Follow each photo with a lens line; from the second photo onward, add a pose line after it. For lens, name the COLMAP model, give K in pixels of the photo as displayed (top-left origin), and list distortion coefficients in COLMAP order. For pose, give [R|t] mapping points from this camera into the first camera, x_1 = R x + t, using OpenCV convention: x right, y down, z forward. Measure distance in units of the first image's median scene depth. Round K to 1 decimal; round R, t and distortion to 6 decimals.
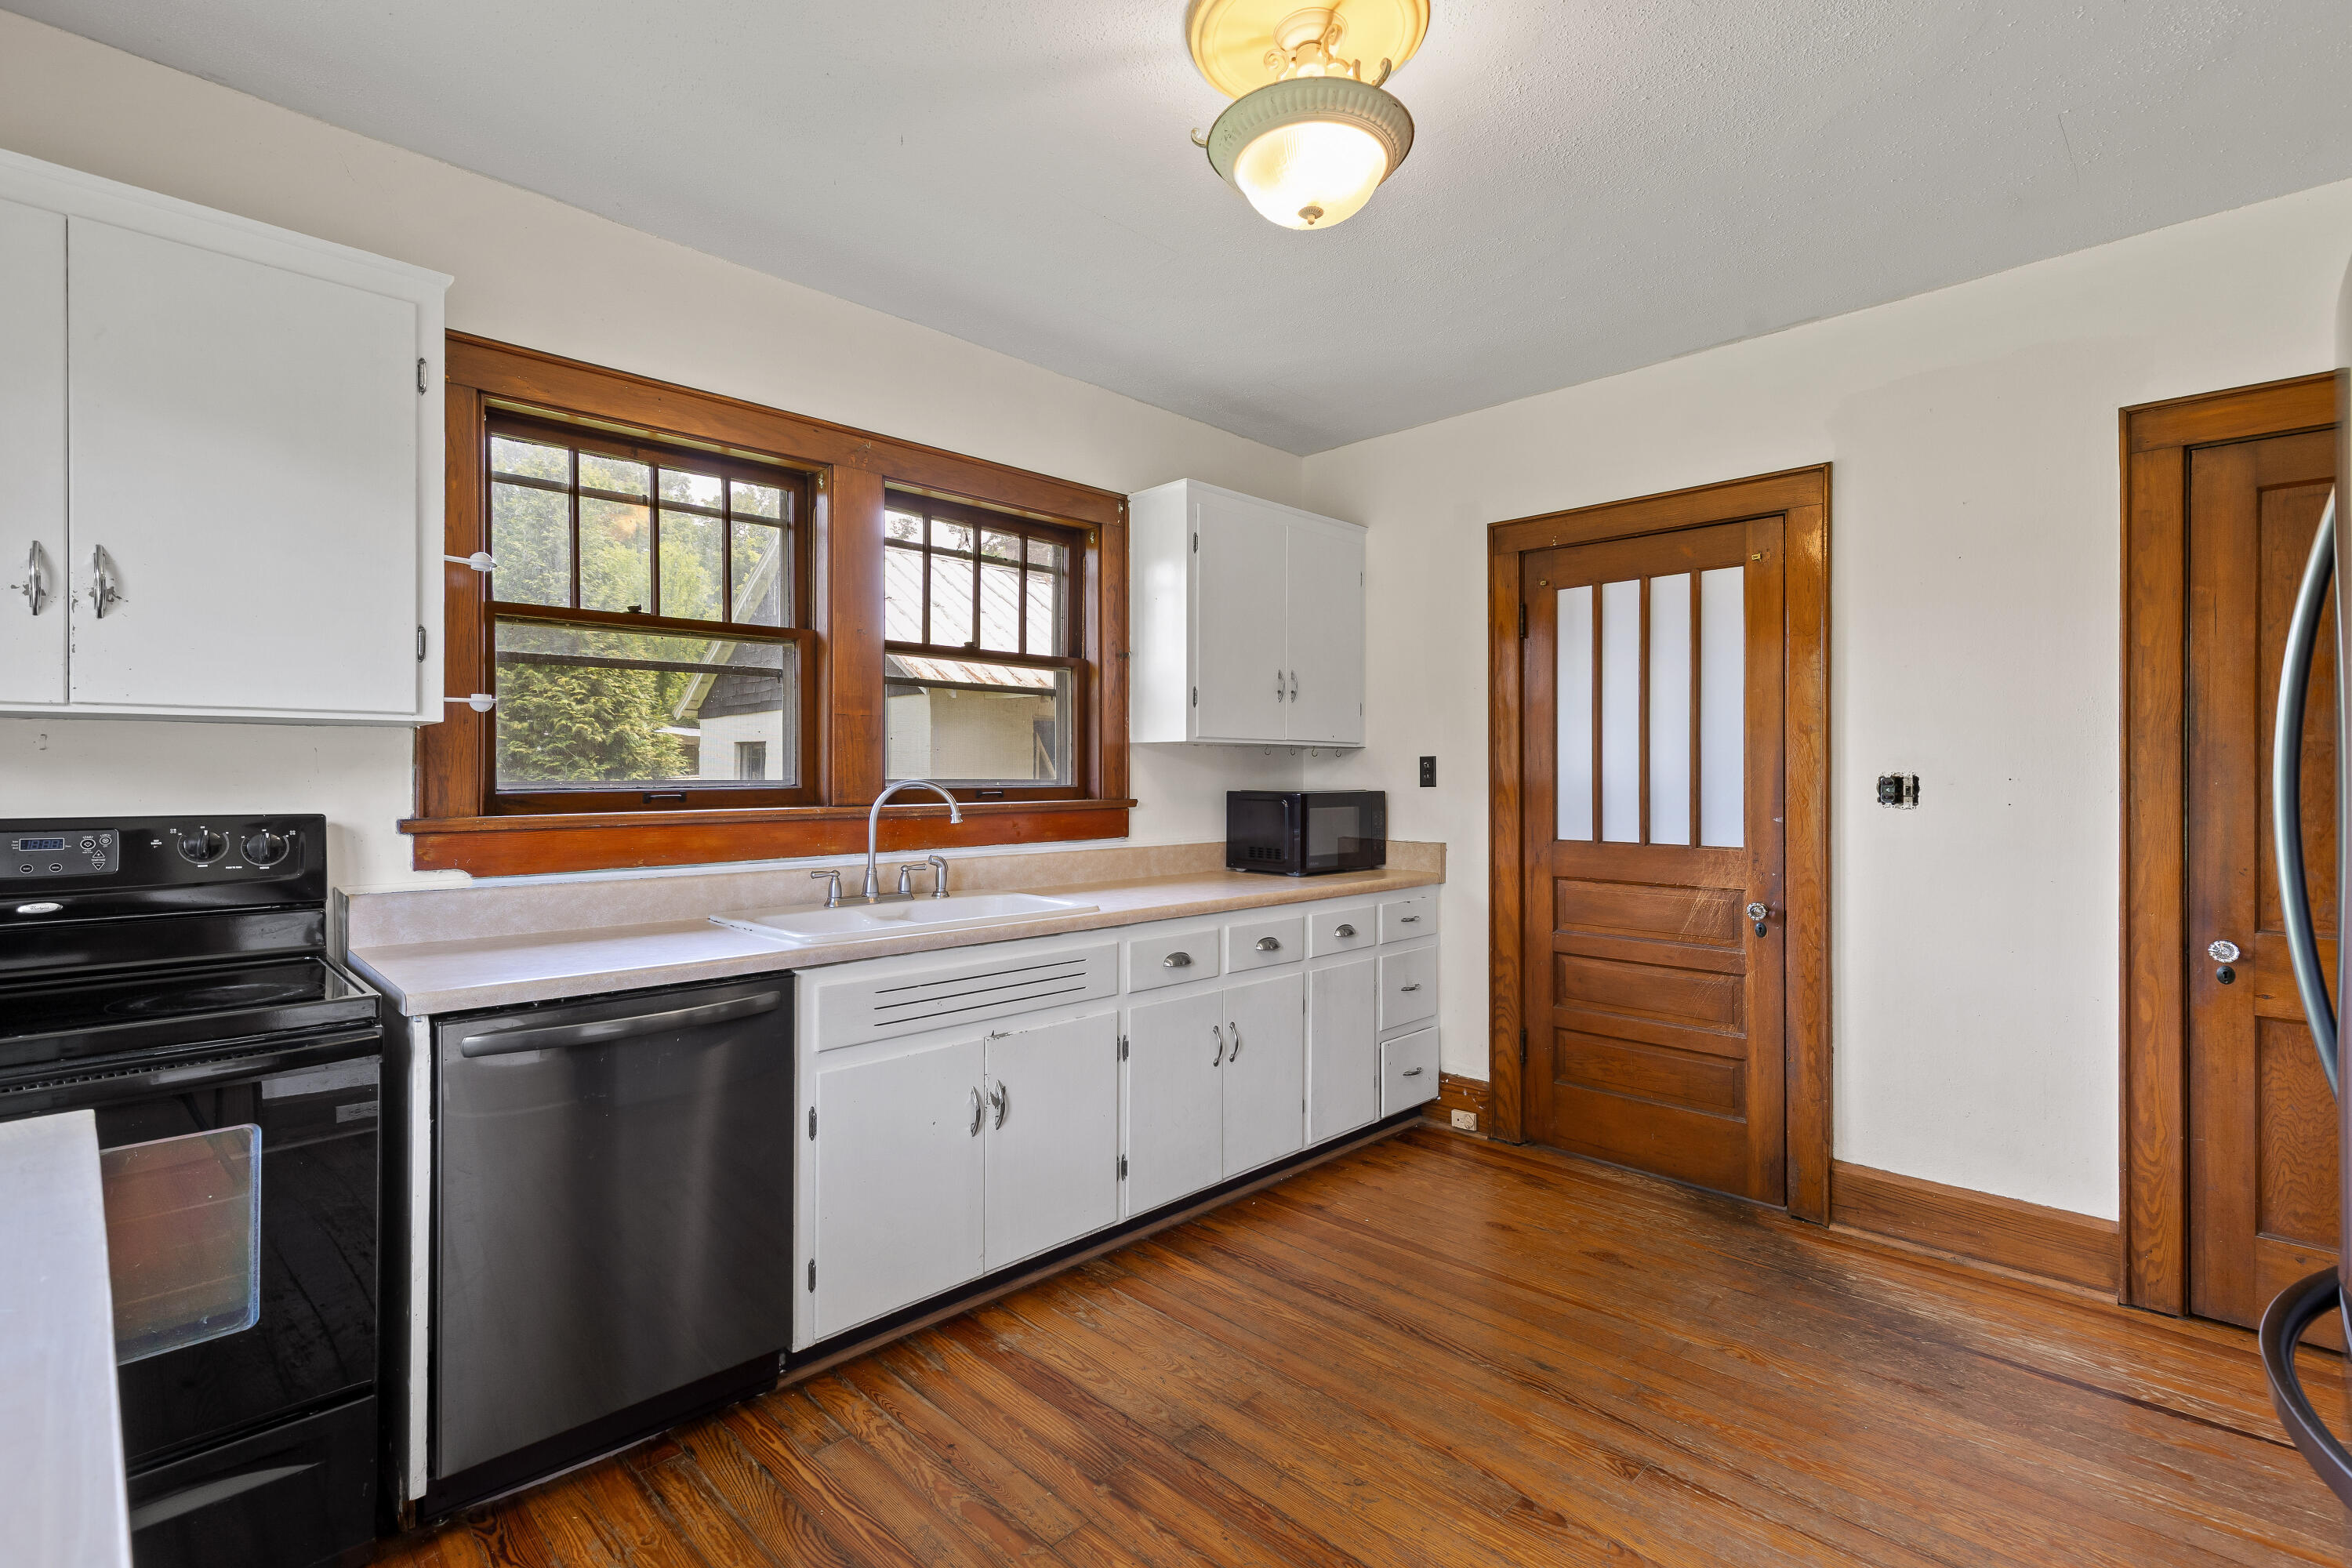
lens RADIAL K [[1072.1, 0, 1176.4], [0, 1072.1, 769.9], [0, 0, 1]] dist [0.015756, -0.006532]
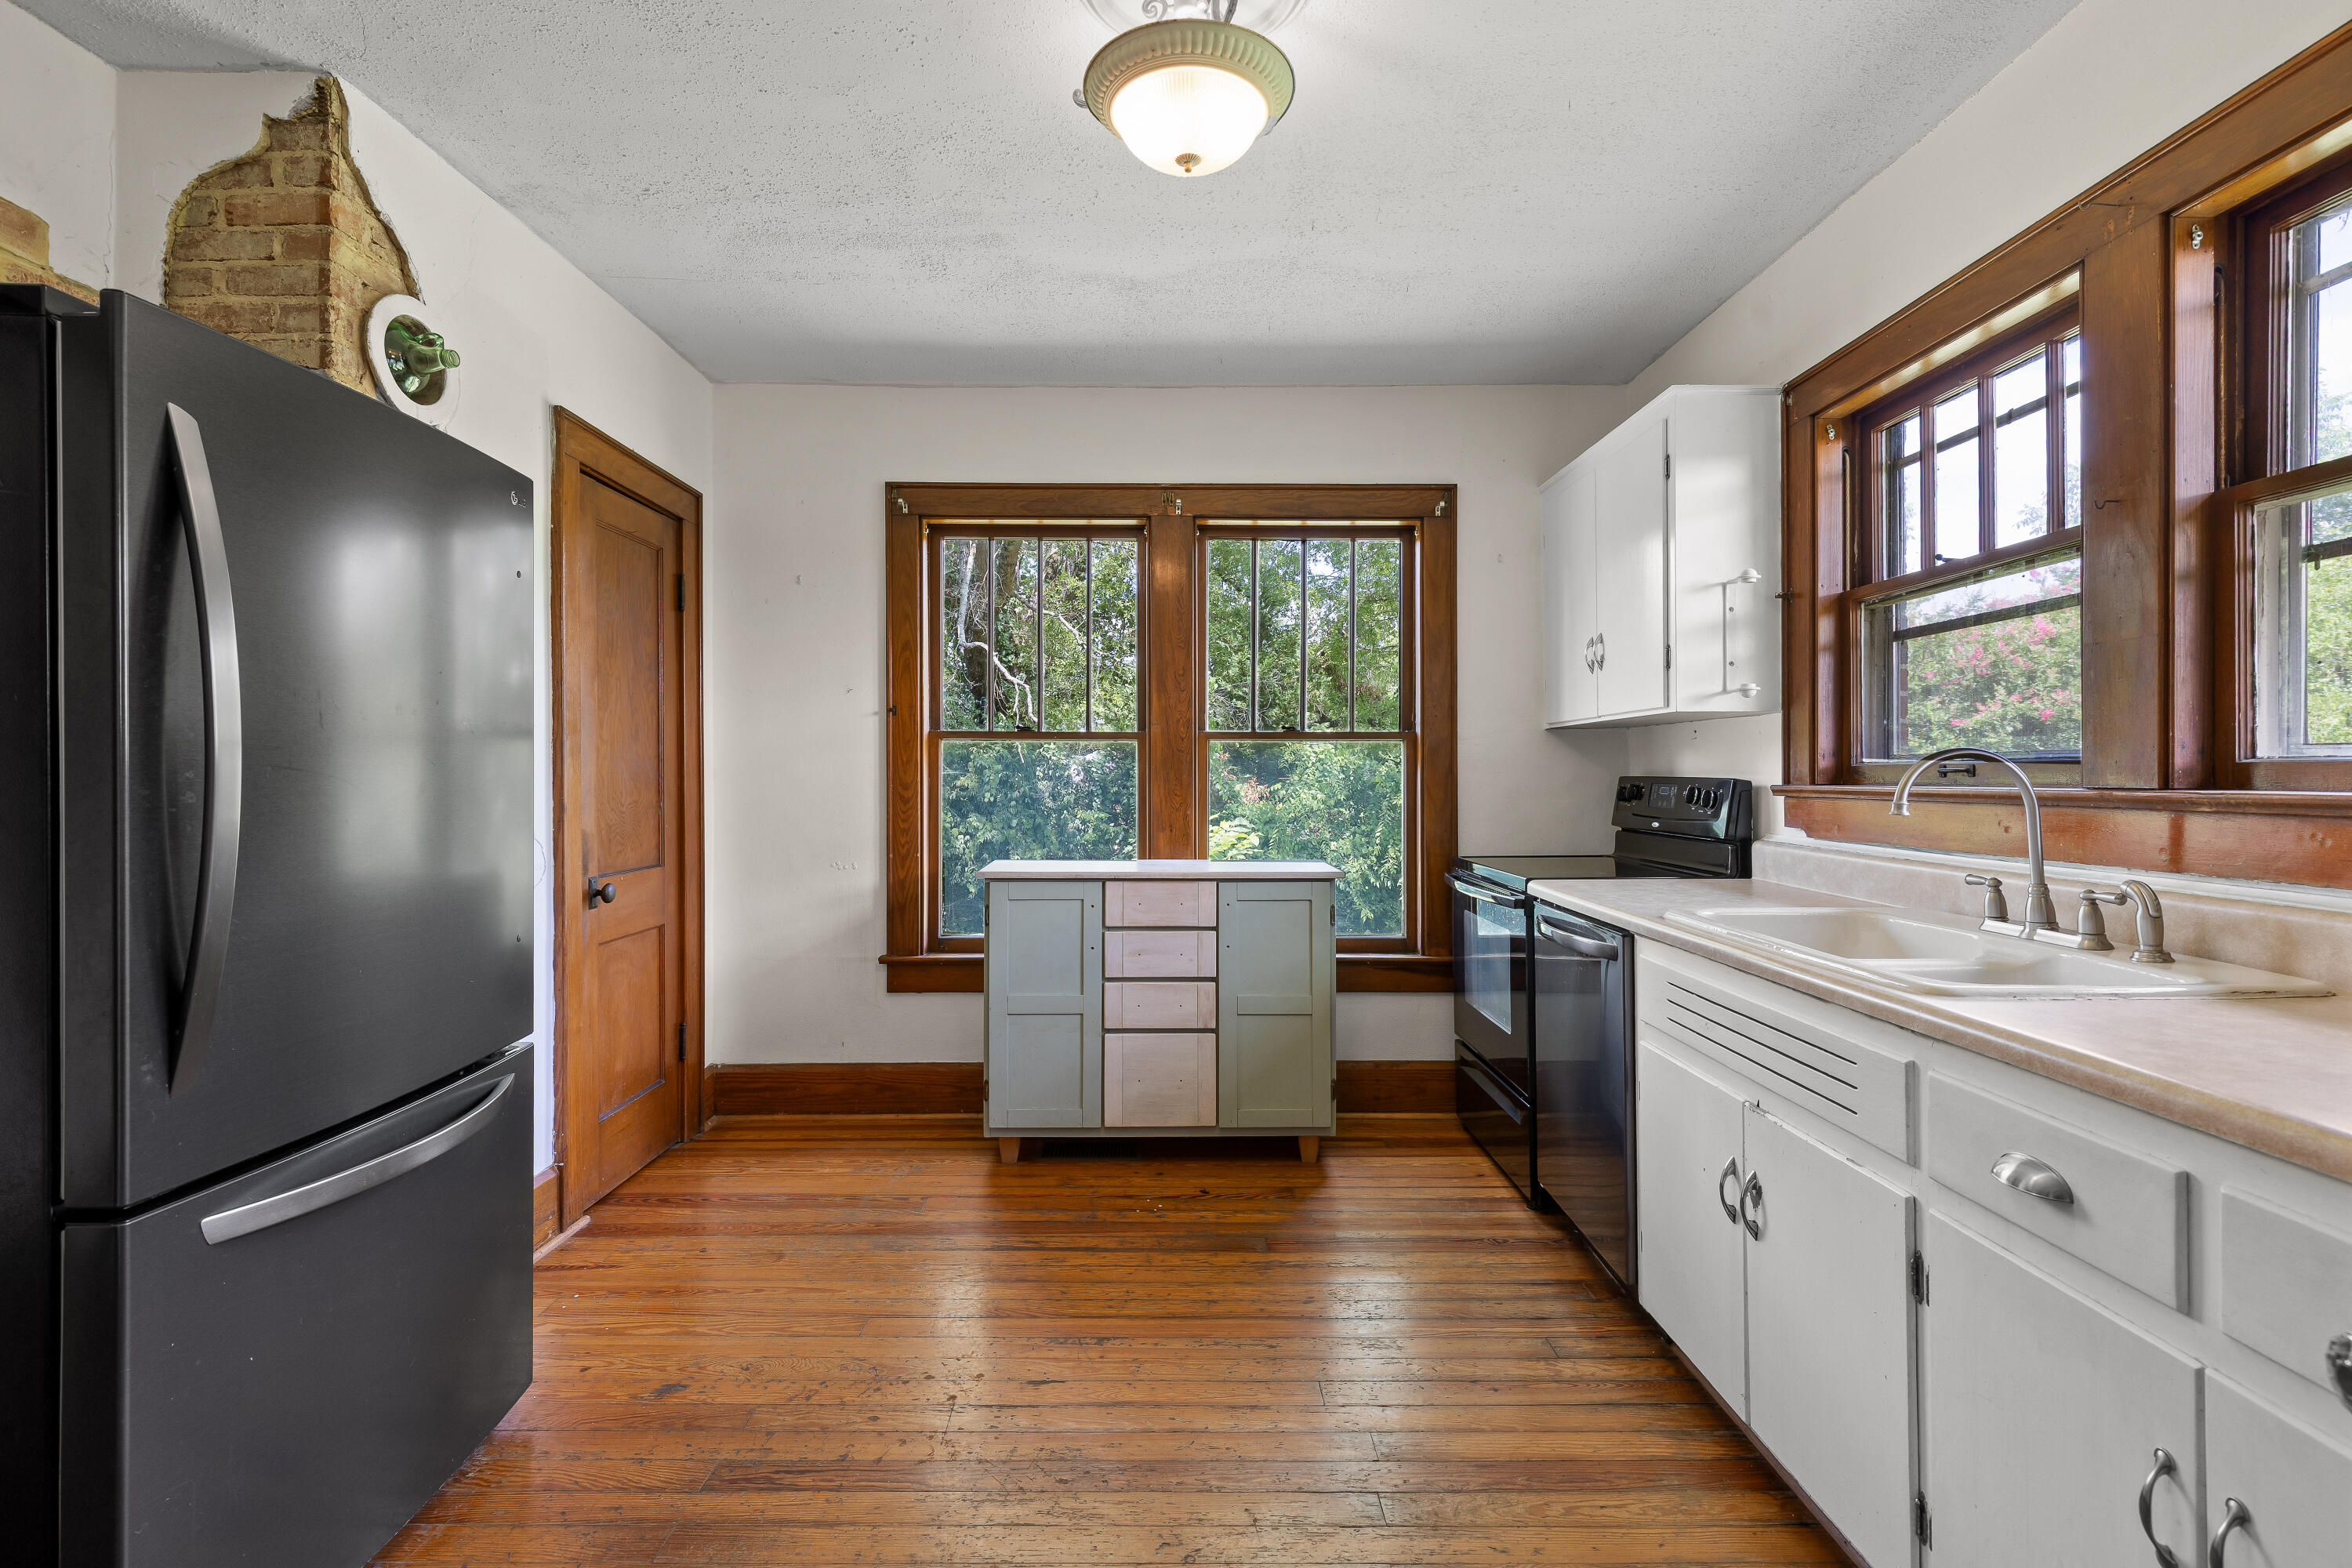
lens RADIAL K [[1072.1, 0, 1176.4], [0, 1072.1, 769.9], [0, 0, 1]] dist [0.015756, -0.006532]
pose [[-0.701296, -0.001568, -0.712868, 0.506190], [0.002777, 0.999984, -0.004932, 0.023924], [0.712865, -0.005439, -0.701280, 1.026900]]
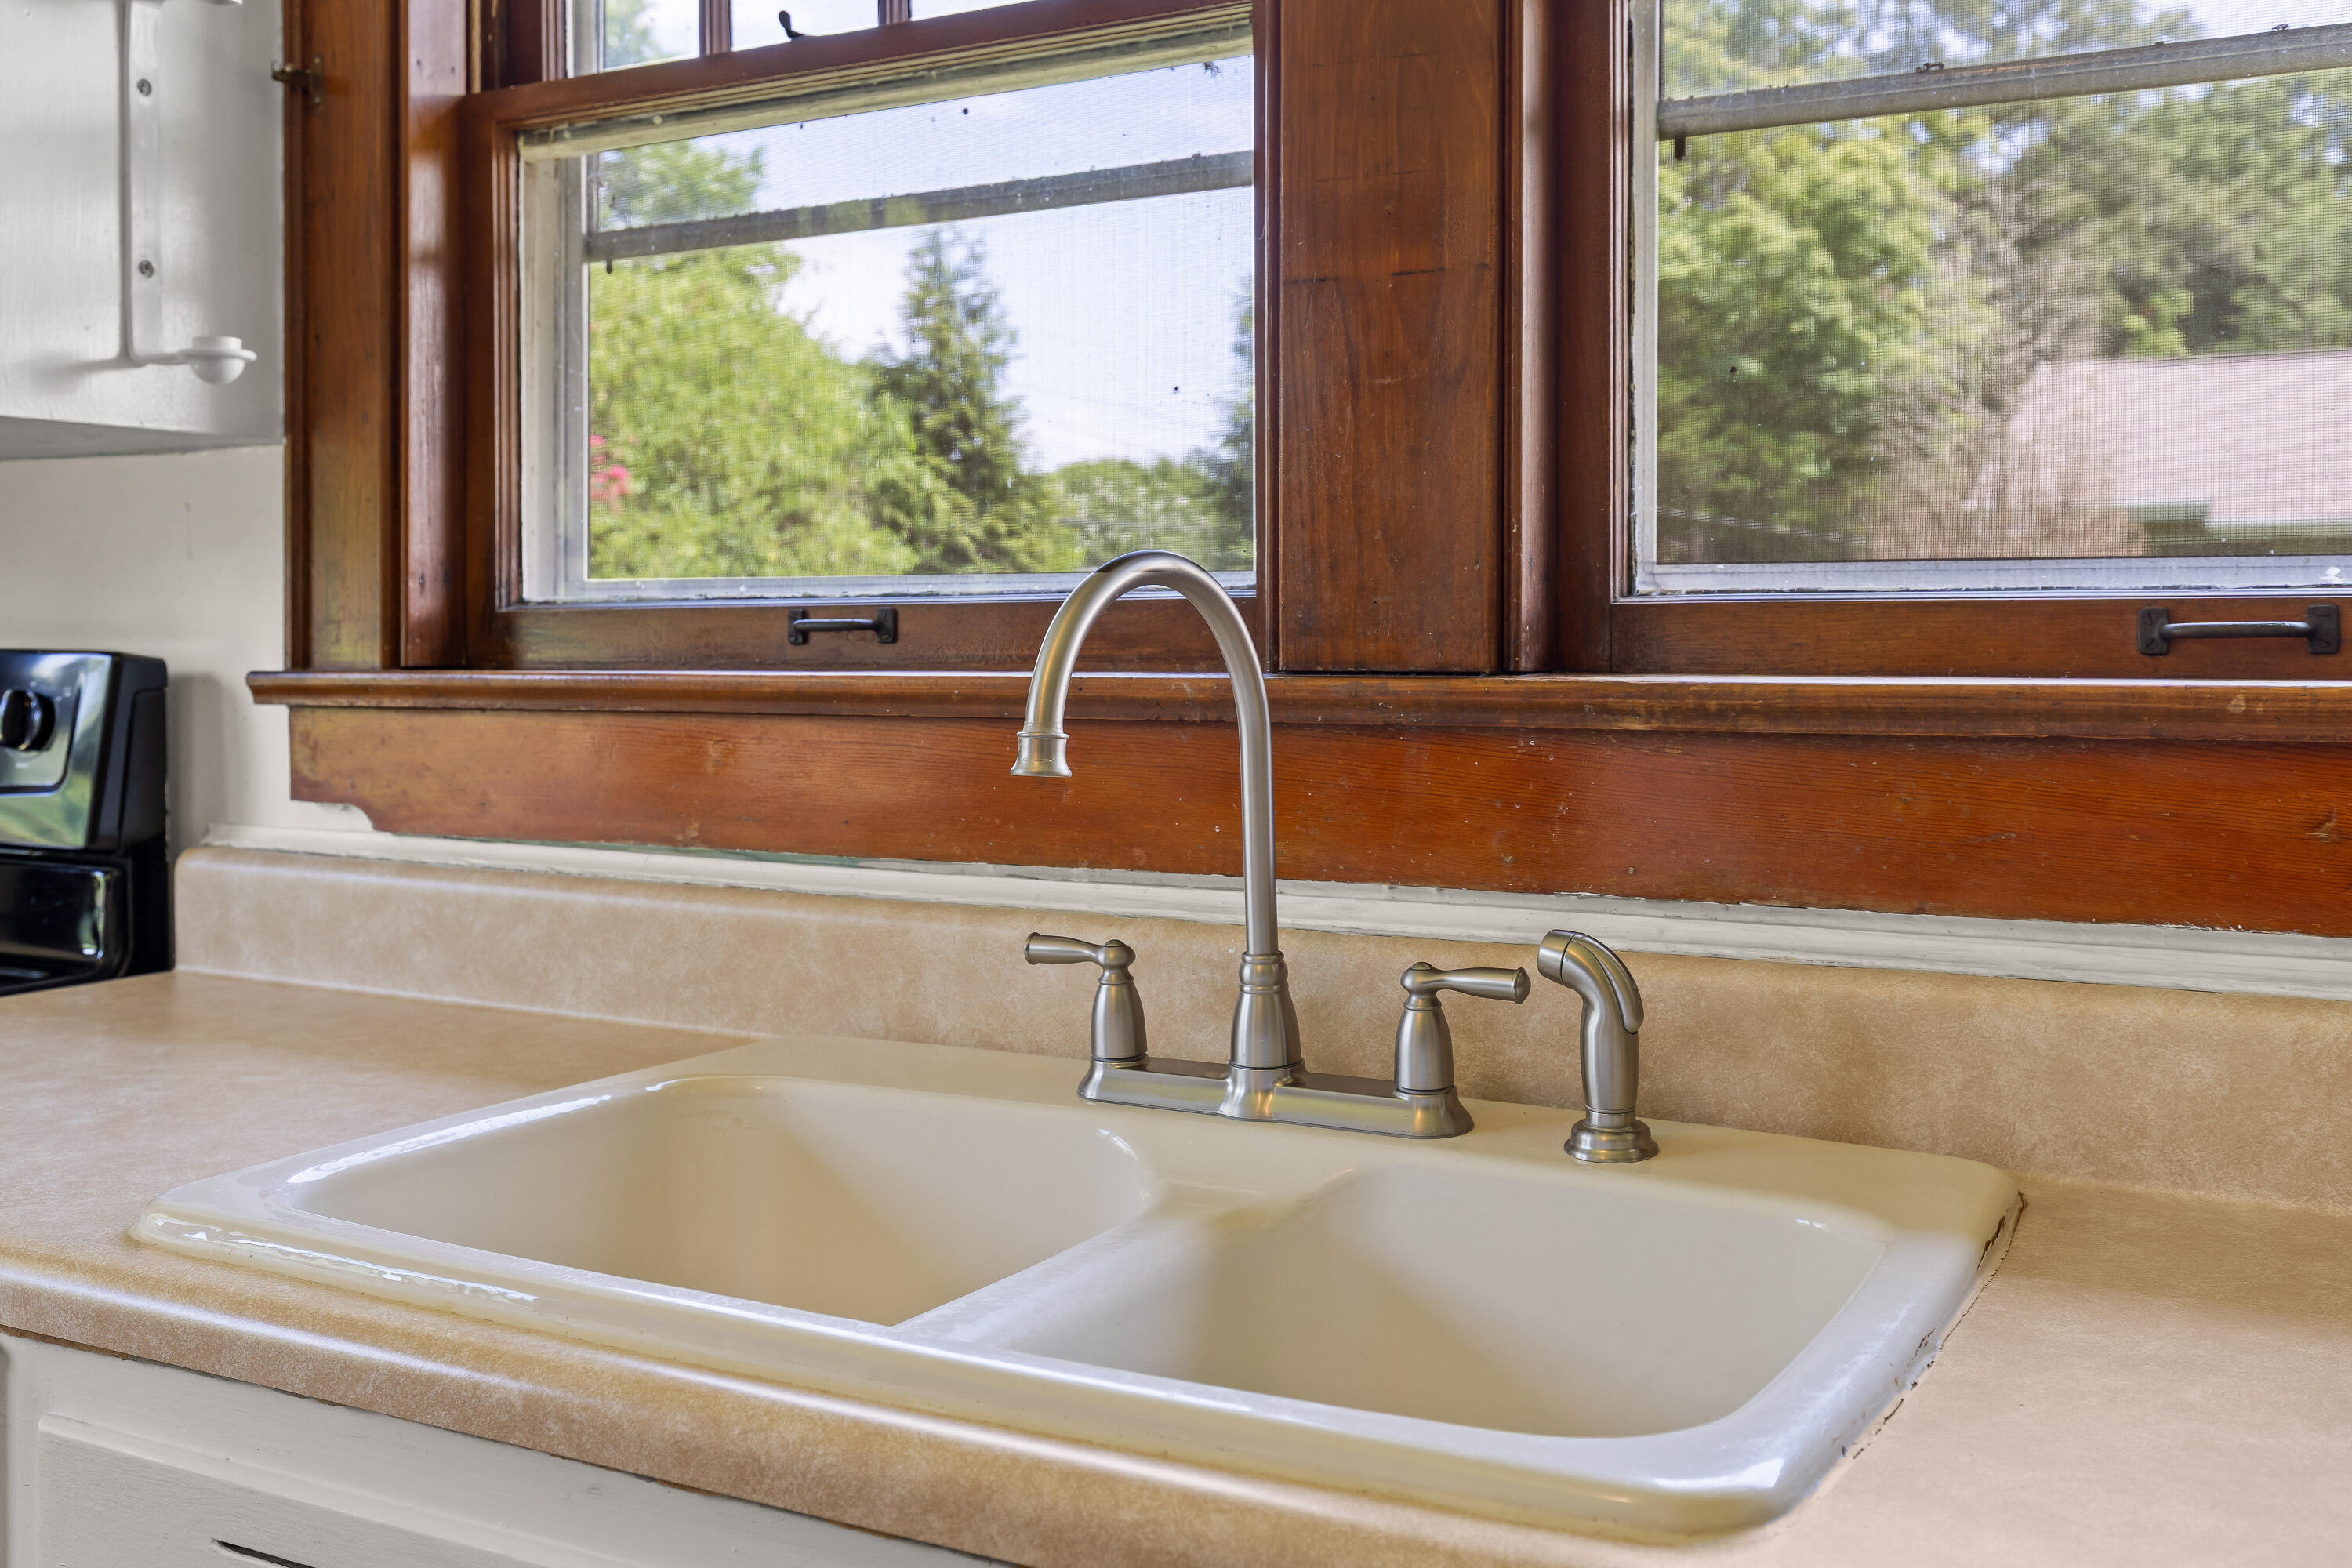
lens RADIAL K [[2362.5, 0, 1177.6], [0, 2362.5, 617.3], [0, 0, 1]] dist [0.034381, 0.006606]
pose [[0.276806, -0.006110, -0.960906, 0.172942], [0.003630, 0.999979, -0.005313, 0.023315], [0.960919, -0.002017, 0.276823, 0.802193]]
